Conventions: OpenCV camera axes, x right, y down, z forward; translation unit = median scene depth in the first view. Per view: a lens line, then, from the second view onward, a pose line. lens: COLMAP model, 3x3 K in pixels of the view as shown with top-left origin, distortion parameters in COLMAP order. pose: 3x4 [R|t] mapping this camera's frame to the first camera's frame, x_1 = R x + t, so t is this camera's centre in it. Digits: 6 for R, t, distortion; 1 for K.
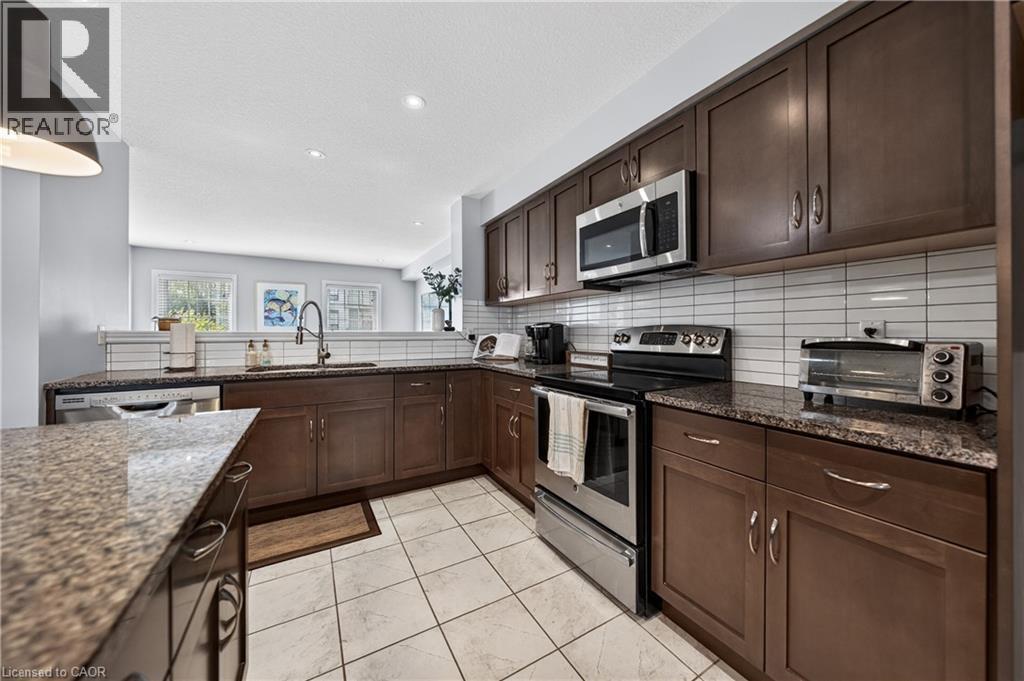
lens RADIAL K [[368.9, 0, 535.7], [0, 368.9, 330.4], [0, 0, 1]] dist [-0.002136, -0.000207]
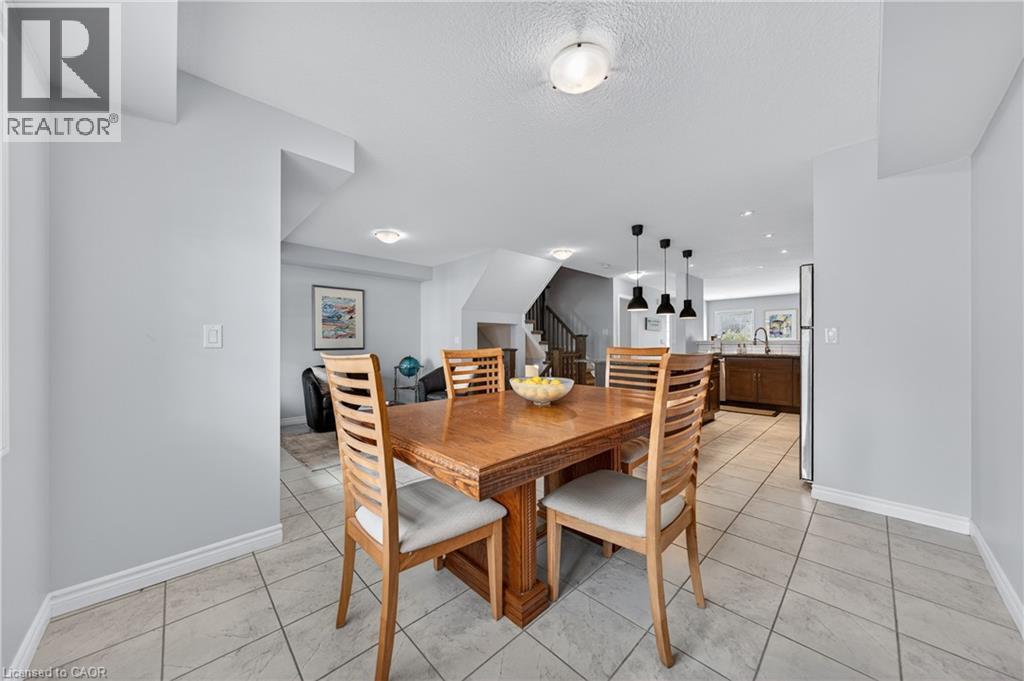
lens RADIAL K [[349.5, 0, 511.8], [0, 349.5, 343.0], [0, 0, 1]] dist [-0.005090, 0.000460]
pose [[0.211007, -0.001655, -0.977483, 1.327153], [0.007049, 0.999975, -0.000172, 0.009396], [0.977459, -0.006854, 0.211013, -1.115890]]
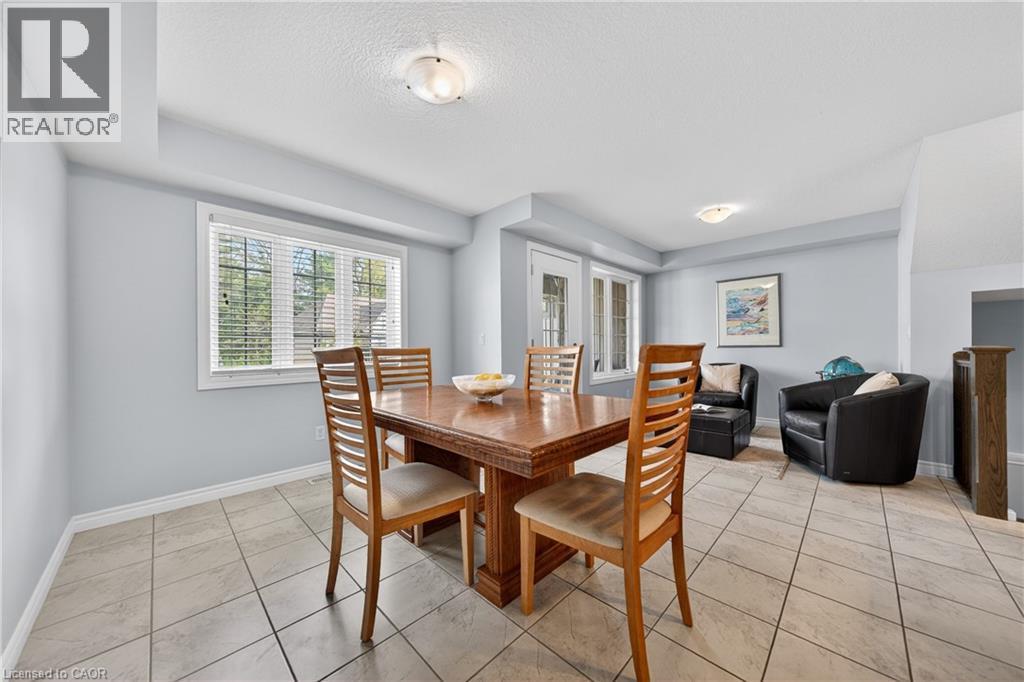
lens RADIAL K [[349.5, 0, 505.6], [0, 349.5, 346.8], [0, 0, 1]] dist [-0.005090, 0.000460]
pose [[-0.974040, 0.014218, -0.225929, 0.753689], [0.015363, 0.999877, -0.003310, 0.025625], [0.225854, -0.006695, -0.974138, -0.165842]]
